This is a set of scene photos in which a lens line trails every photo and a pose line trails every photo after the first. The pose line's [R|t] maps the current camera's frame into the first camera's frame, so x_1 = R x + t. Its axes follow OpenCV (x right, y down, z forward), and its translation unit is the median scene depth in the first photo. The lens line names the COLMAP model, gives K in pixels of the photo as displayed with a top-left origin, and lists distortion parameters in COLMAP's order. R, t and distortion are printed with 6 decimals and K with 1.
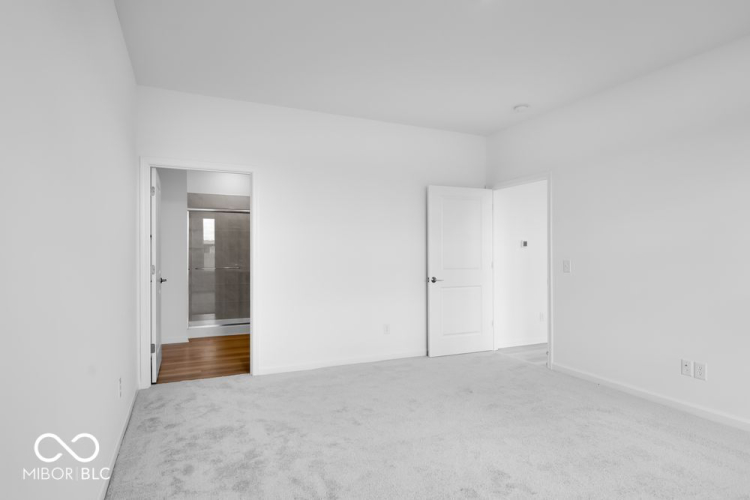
lens RADIAL K [[413.8, 0, 373.9], [0, 413.8, 252.6], [0, 0, 1]] dist [0.002574, 0.000440]
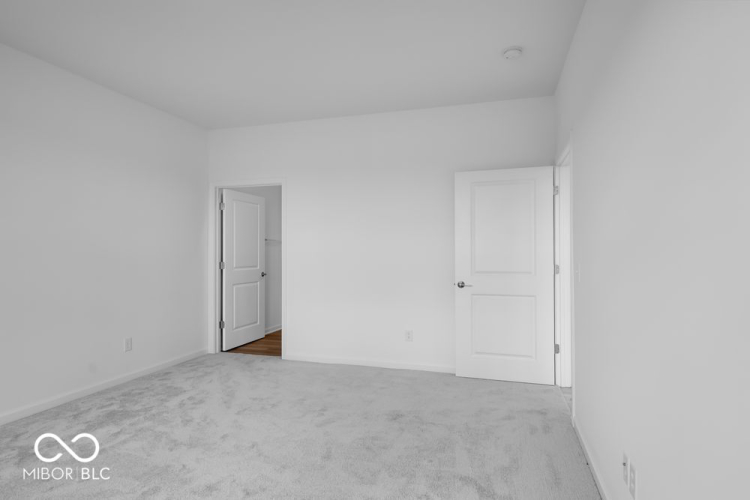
lens RADIAL K [[421.2, 0, 375.0], [0, 421.2, 250.0], [0, 0, 1]] dist [0.004577, 0.000957]
pose [[0.751889, -0.001331, -0.659288, 0.829048], [0.003879, 0.999990, 0.002405, -0.010326], [0.659278, -0.004365, 0.751887, 0.355371]]
